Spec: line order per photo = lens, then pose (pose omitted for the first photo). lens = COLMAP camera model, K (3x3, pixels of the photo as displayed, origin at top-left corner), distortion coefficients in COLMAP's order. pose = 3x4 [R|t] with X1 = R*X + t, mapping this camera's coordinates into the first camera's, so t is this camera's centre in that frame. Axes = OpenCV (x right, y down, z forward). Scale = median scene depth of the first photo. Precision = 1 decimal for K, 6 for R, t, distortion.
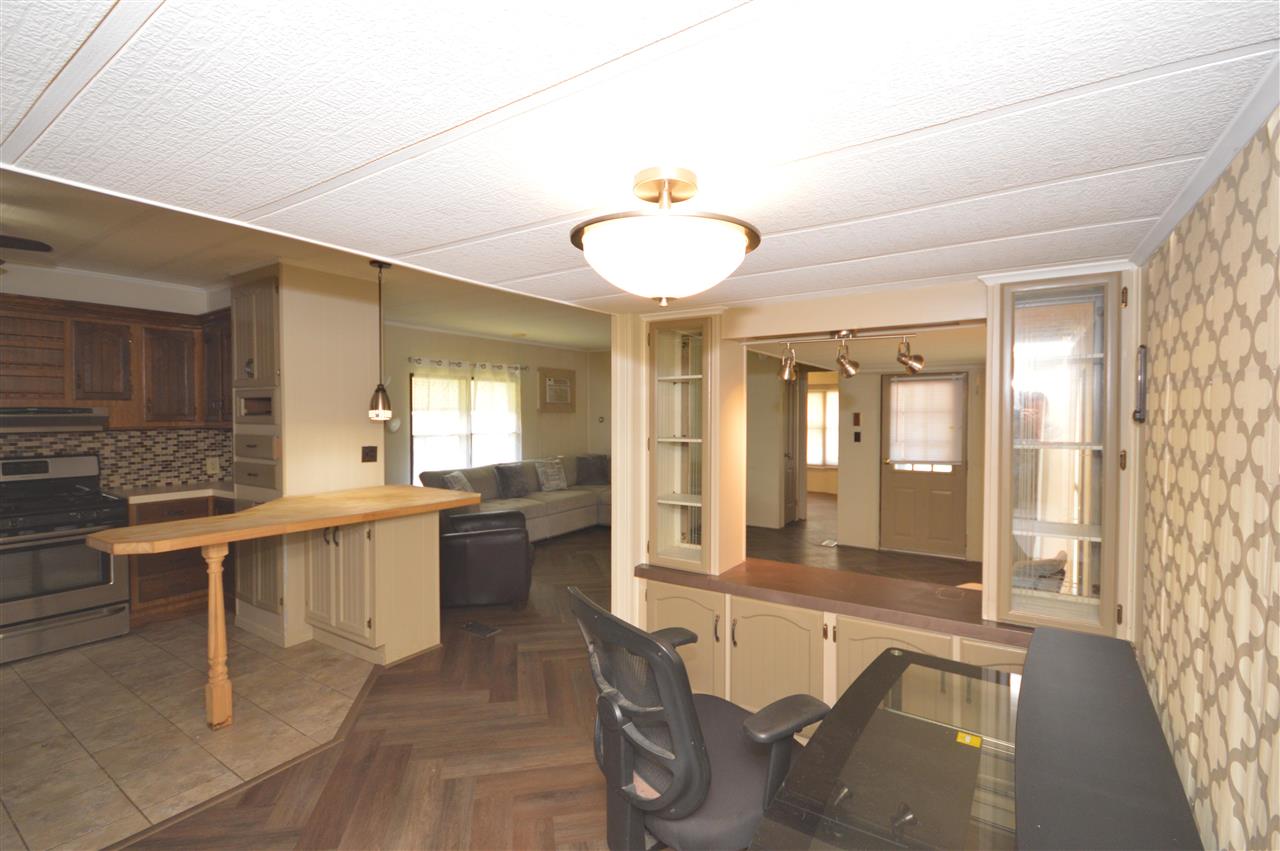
lens RADIAL K [[570.1, 0, 643.3], [0, 570.1, 423.3], [0, 0, 1]] dist [0.007484, -0.009689]
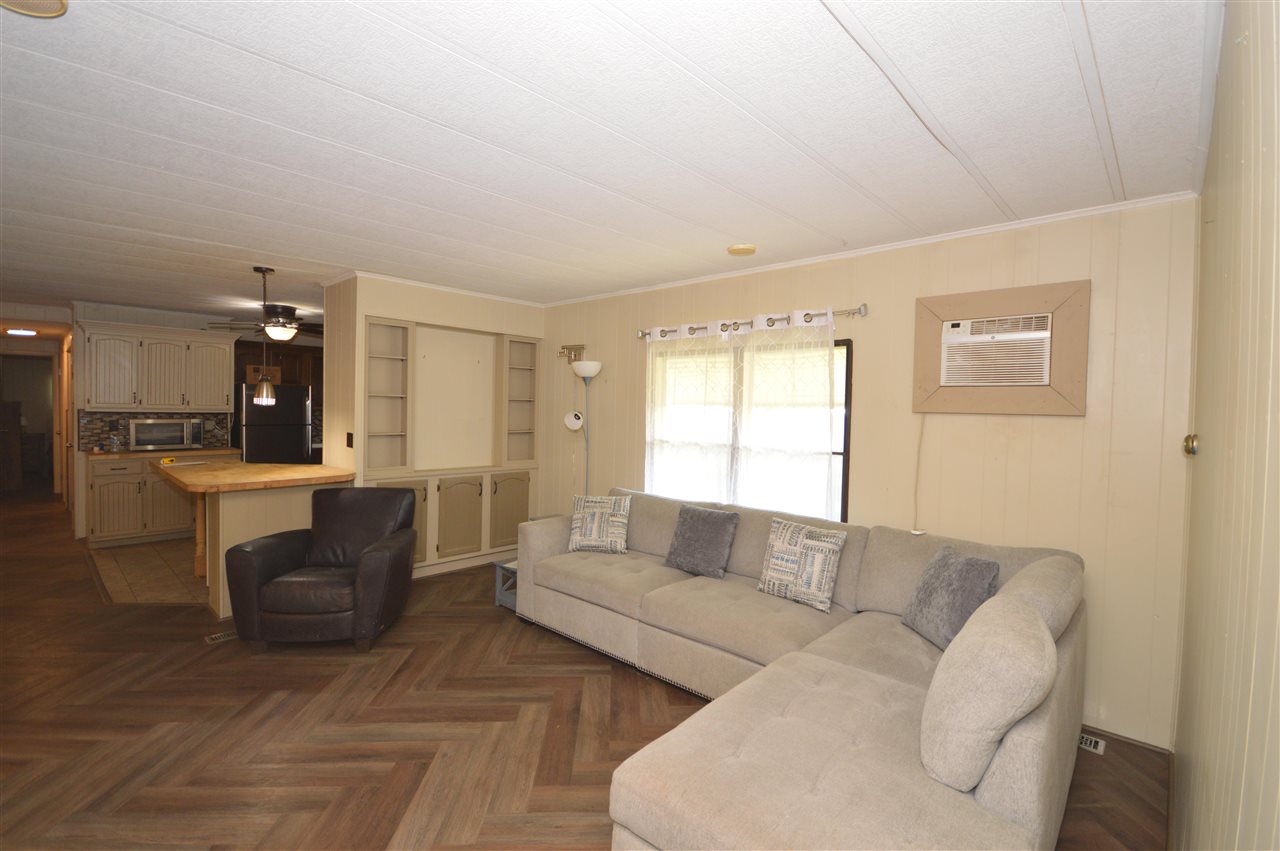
lens RADIAL K [[570.1, 0, 648.0], [0, 570.1, 420.6], [0, 0, 1]] dist [0.007484, -0.009689]
pose [[-0.167897, 0.021695, -0.985566, 0.462111], [-0.037238, 0.998905, 0.028332, -0.032644], [0.985101, 0.041457, -0.166905, 1.649173]]
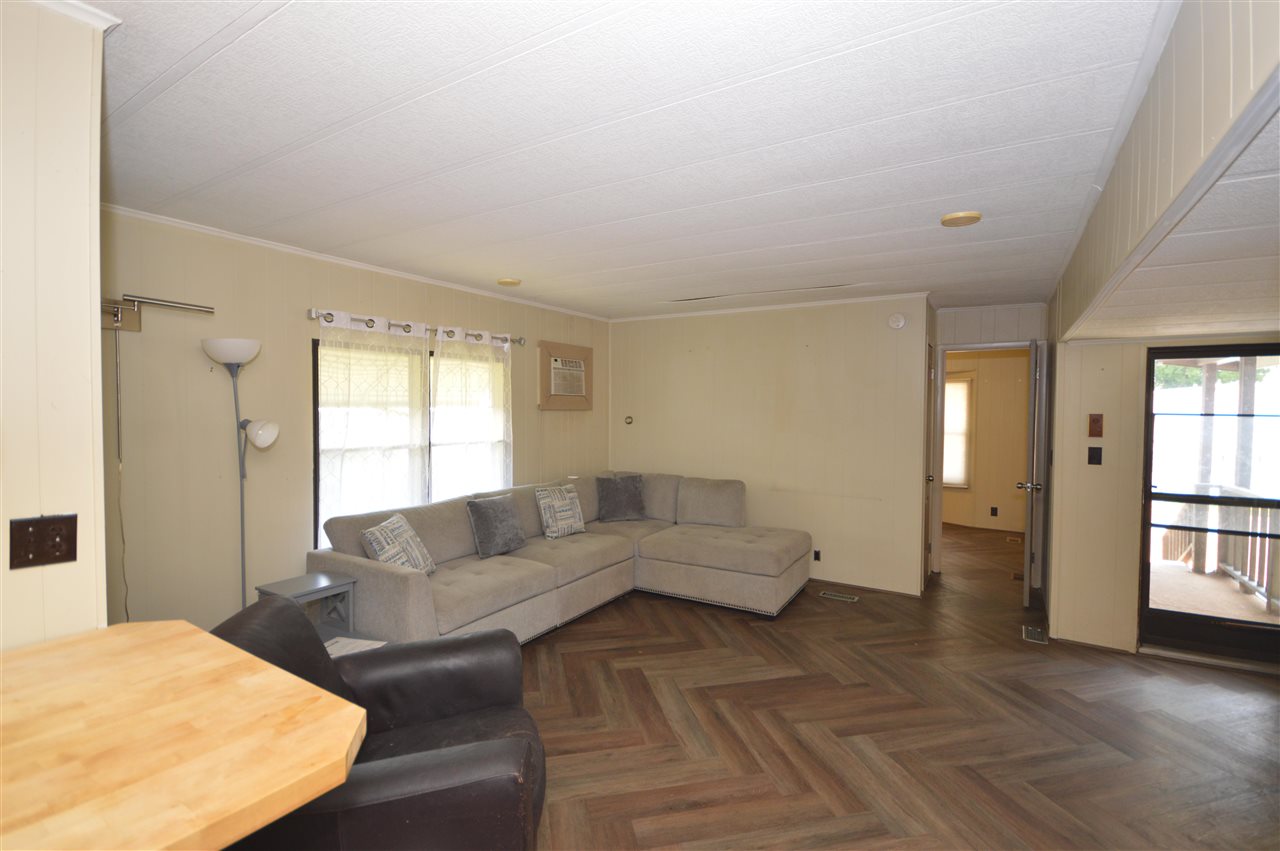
lens RADIAL K [[570.1, 0, 645.6], [0, 570.1, 424.9], [0, 0, 1]] dist [0.007484, -0.009689]
pose [[0.999814, 0.004465, 0.018759, -0.136415], [-0.004656, 0.999938, 0.010144, -0.016627], [-0.018712, -0.010229, 0.999773, 0.638348]]
